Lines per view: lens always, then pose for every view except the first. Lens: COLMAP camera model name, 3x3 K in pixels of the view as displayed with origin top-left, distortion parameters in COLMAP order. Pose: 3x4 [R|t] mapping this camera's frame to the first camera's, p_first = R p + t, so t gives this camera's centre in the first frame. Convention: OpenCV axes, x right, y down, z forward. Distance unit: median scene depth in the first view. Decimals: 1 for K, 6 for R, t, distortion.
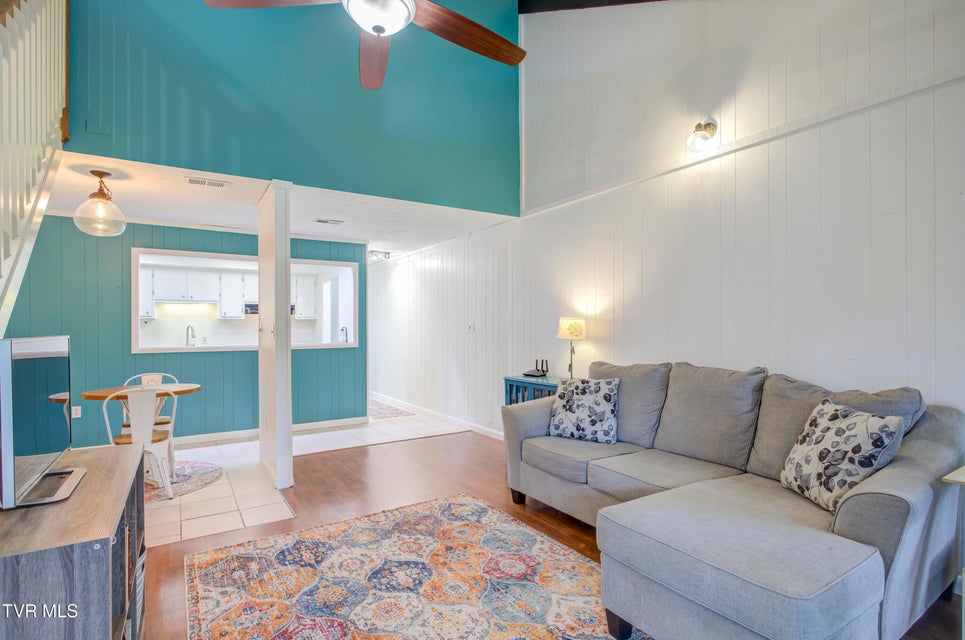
lens RADIAL K [[474.6, 0, 482.5], [0, 474.6, 320.0], [0, 0, 1]] dist [-0.003813, -0.000253]
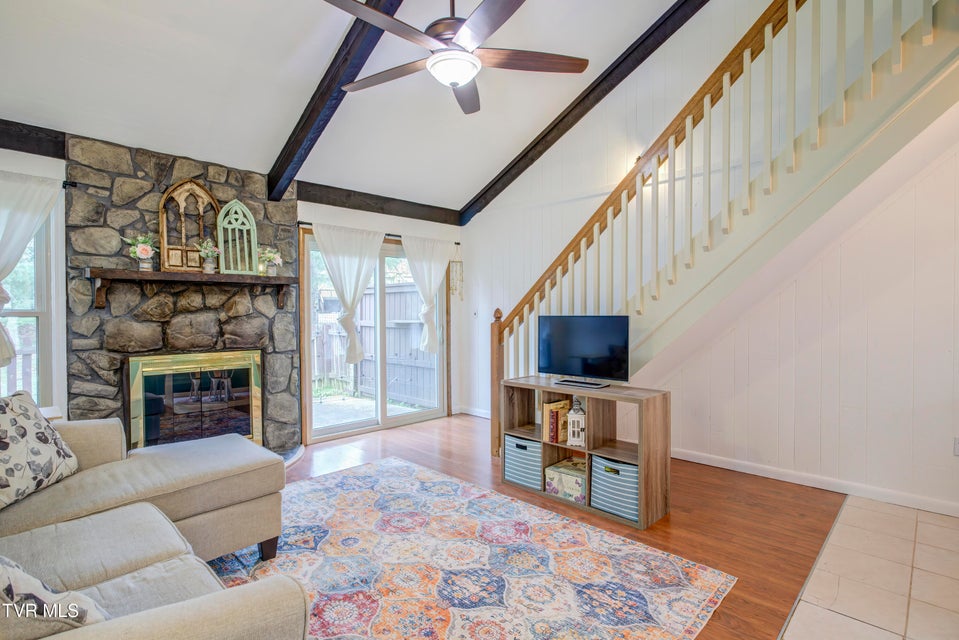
lens RADIAL K [[471.6, 0, 479.5], [0, 471.6, 320.0], [0, 0, 1]] dist [-0.003813, -0.000253]
pose [[-0.976937, 0.011758, -0.213203, -0.001673], [0.011680, 0.999930, 0.001623, 0.026659], [0.213207, -0.000904, -0.977007, 1.677176]]
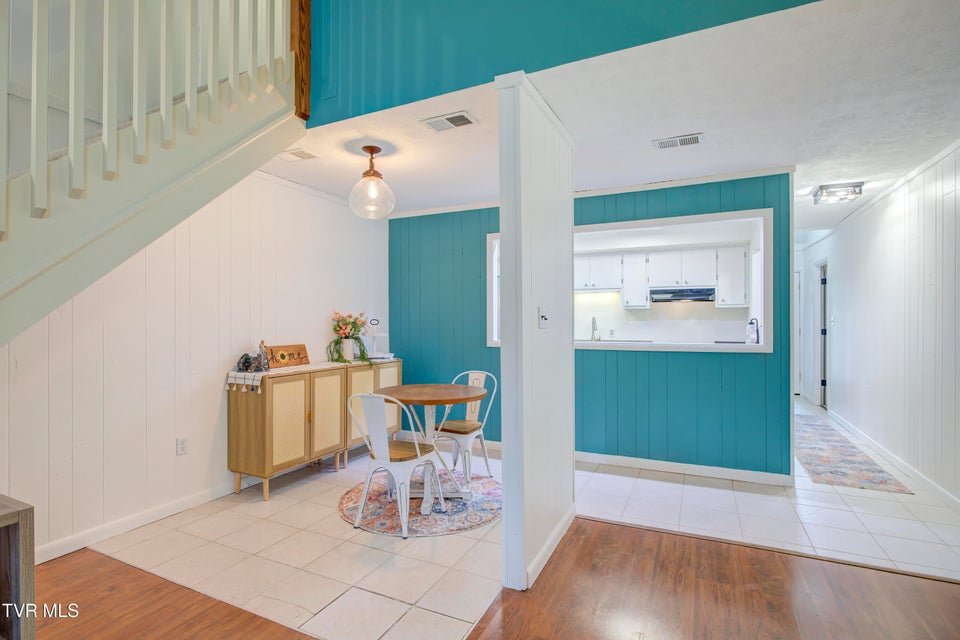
lens RADIAL K [[472.1, 0, 480.0], [0, 472.1, 320.0], [0, 0, 1]] dist [-0.003813, -0.000253]
pose [[0.526940, 0.003247, -0.849896, 0.091213], [0.013445, 0.999836, 0.012155, 0.010734], [0.849796, -0.017832, 0.526810, 0.898375]]
